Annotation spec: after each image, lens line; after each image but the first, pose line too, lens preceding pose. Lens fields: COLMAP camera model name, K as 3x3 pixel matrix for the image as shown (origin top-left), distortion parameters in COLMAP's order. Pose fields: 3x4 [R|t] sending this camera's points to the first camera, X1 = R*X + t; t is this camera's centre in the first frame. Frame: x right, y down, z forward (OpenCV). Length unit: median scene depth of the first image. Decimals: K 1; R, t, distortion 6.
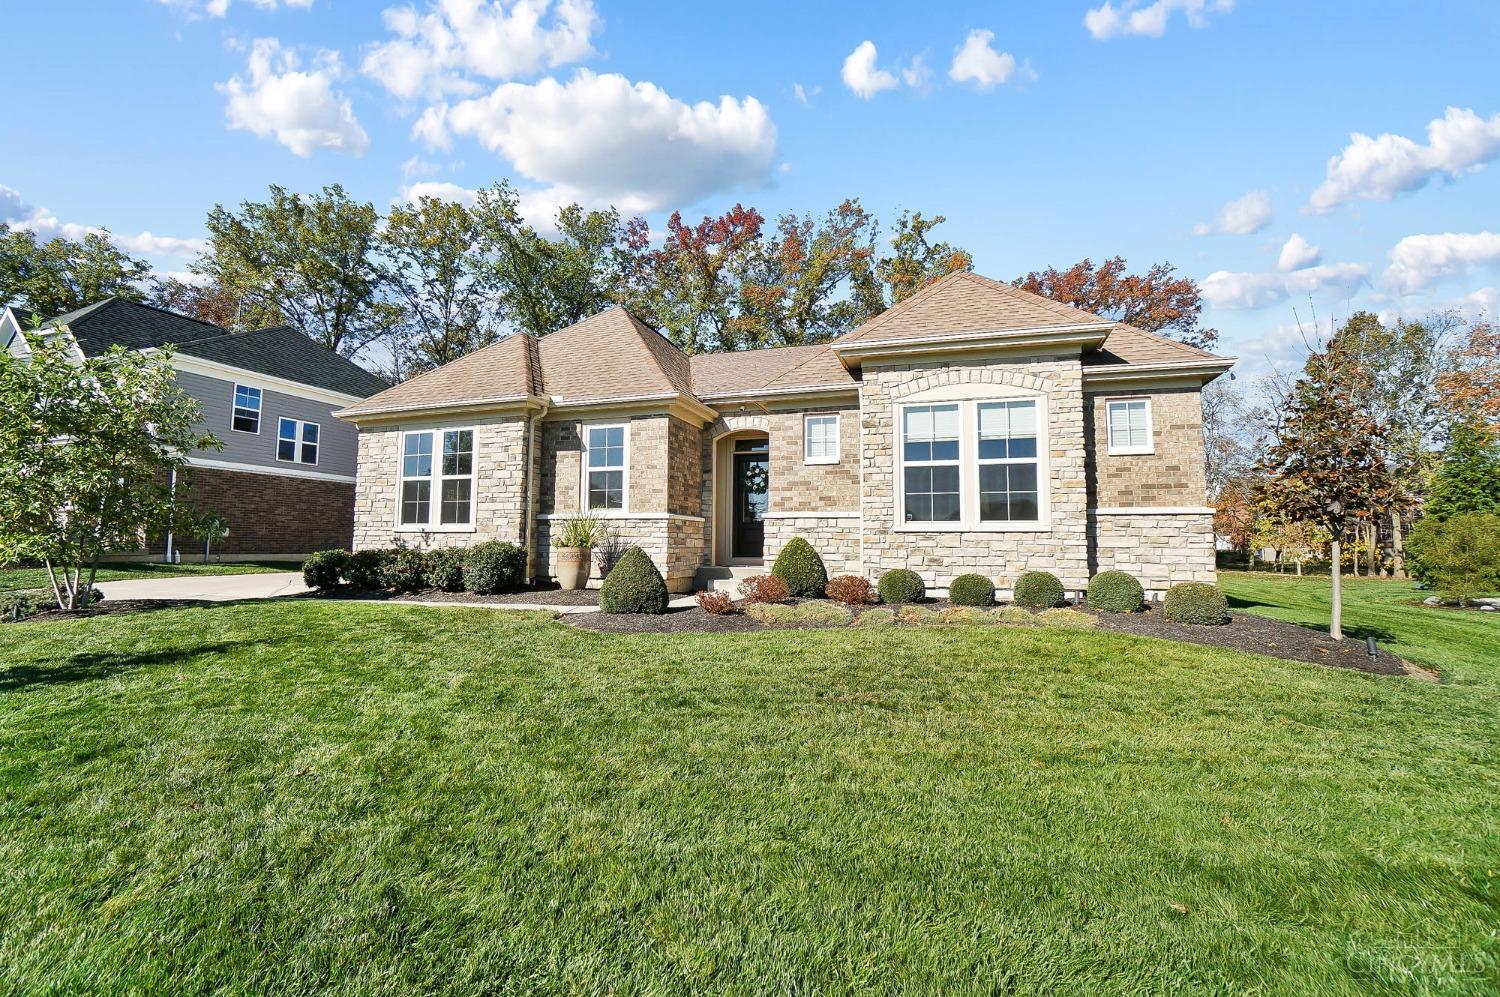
lens RADIAL K [[664.4, 0, 739.6], [0, 664.4, 493.8], [0, 0, 1]] dist [-0.064493, 0.023934]
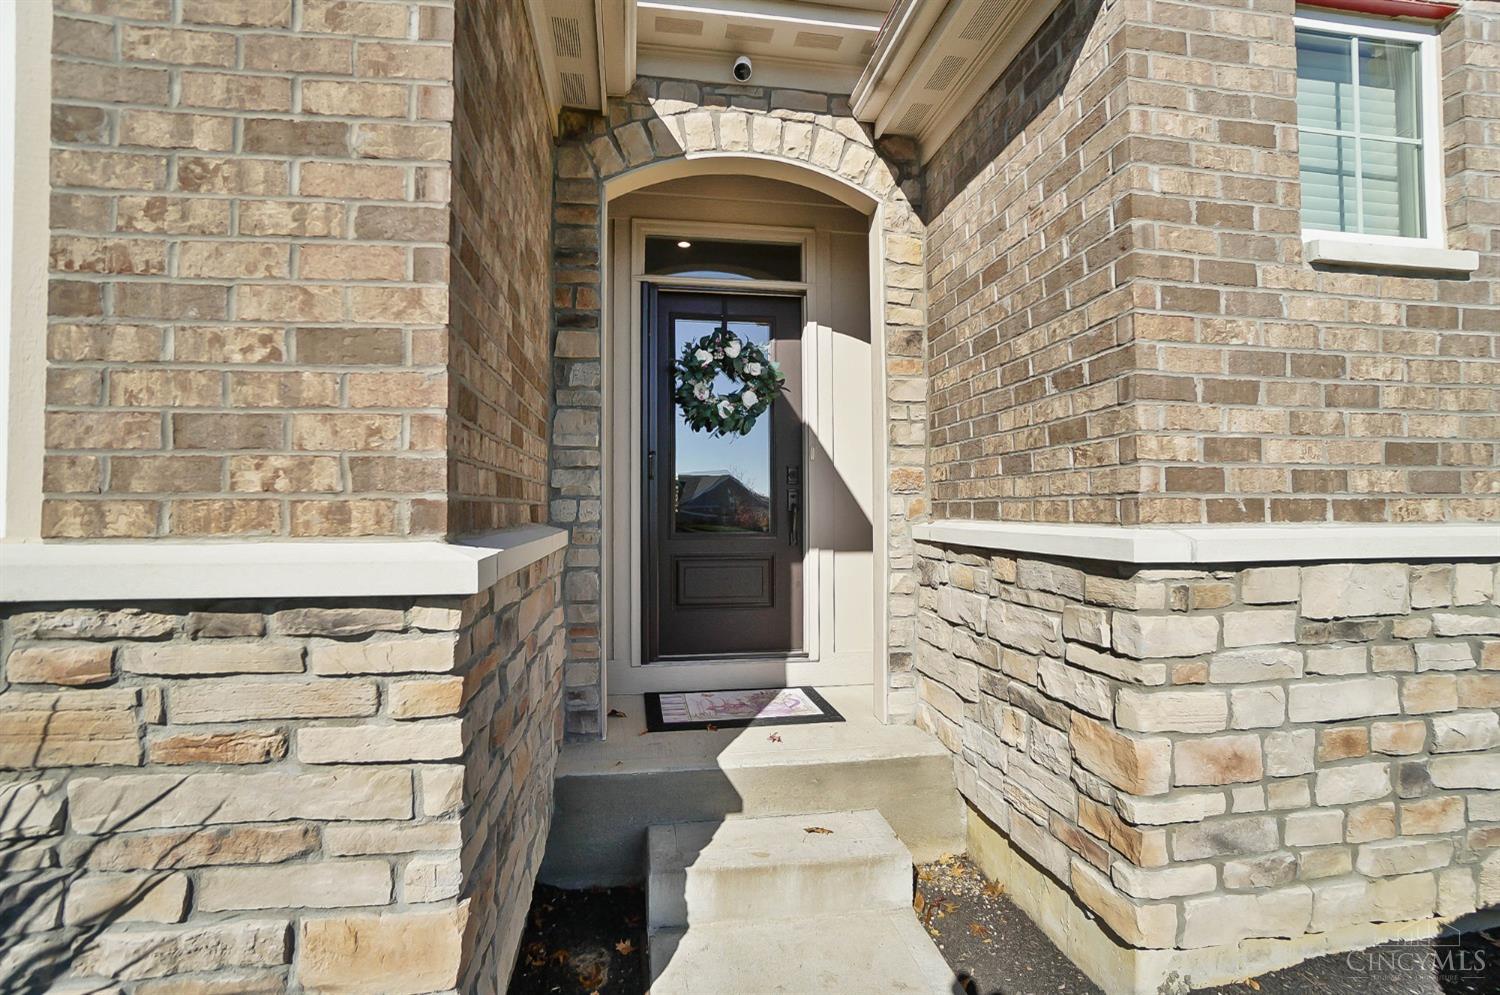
lens RADIAL K [[664.4, 0, 739.6], [0, 664.4, 492.8], [0, 0, 1]] dist [-0.064493, 0.023934]
pose [[0.888883, -0.000761, 0.458134, -0.109995], [-0.025633, 0.998350, 0.051392, 0.012563], [-0.457417, -0.057424, 0.887396, 0.829179]]
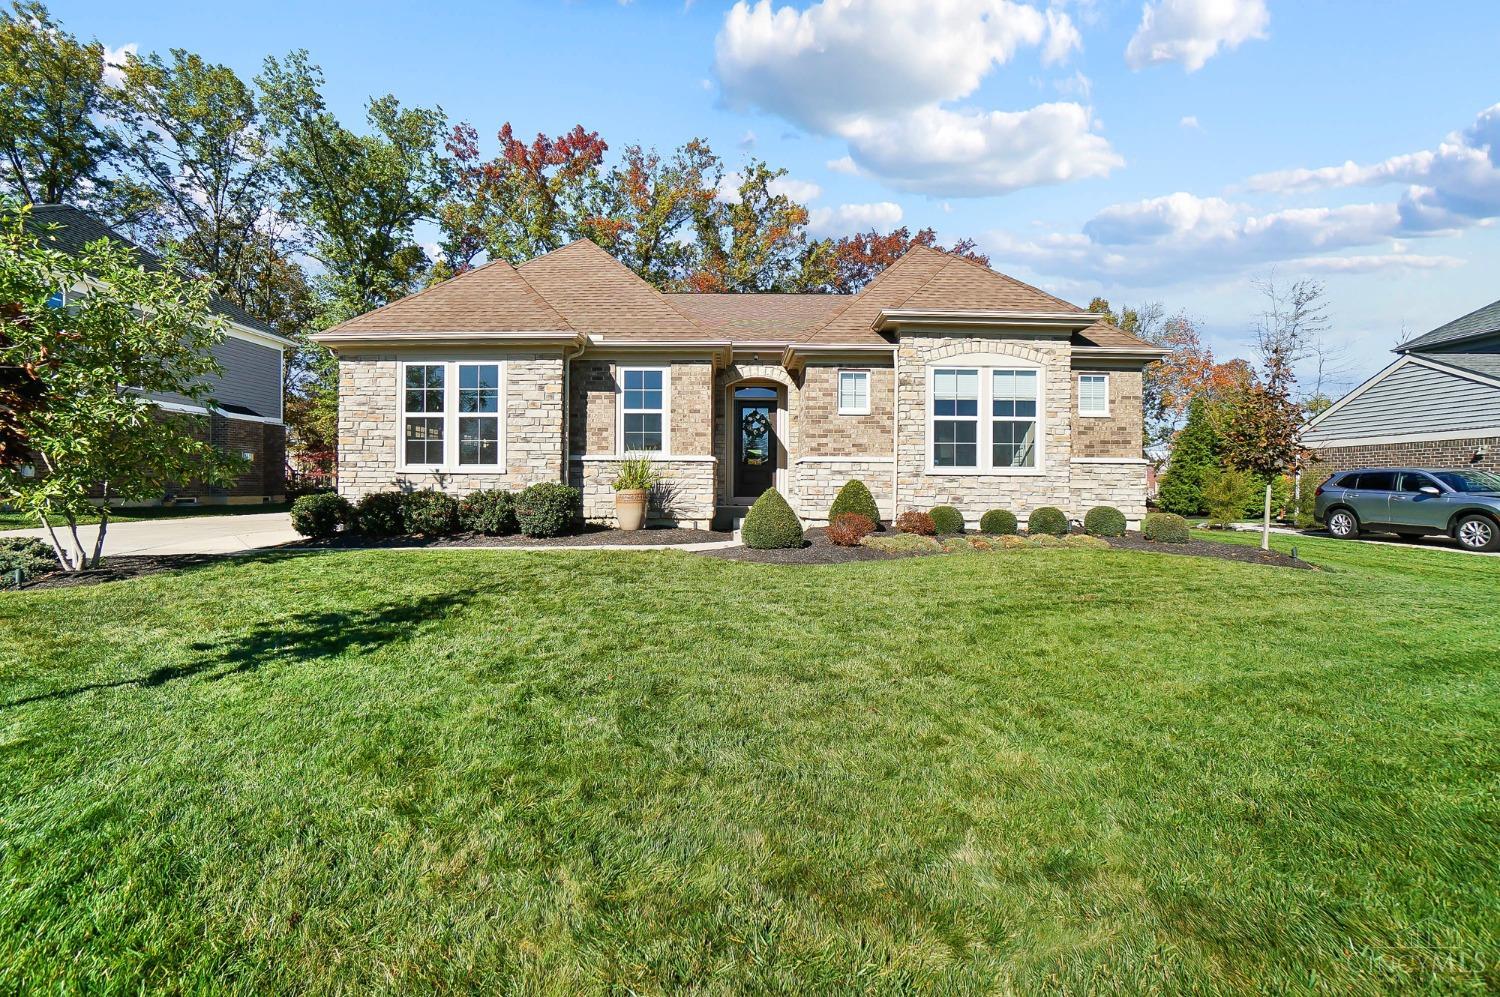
lens RADIAL K [[664.4, 0, 739.6], [0, 664.4, 493.8], [0, 0, 1]] dist [-0.064493, 0.023934]
pose [[0.947936, -0.005603, 0.318412, -0.380656], [-0.023628, 0.995852, 0.087865, -0.004425], [-0.317583, -0.090814, 0.943872, -0.015101]]
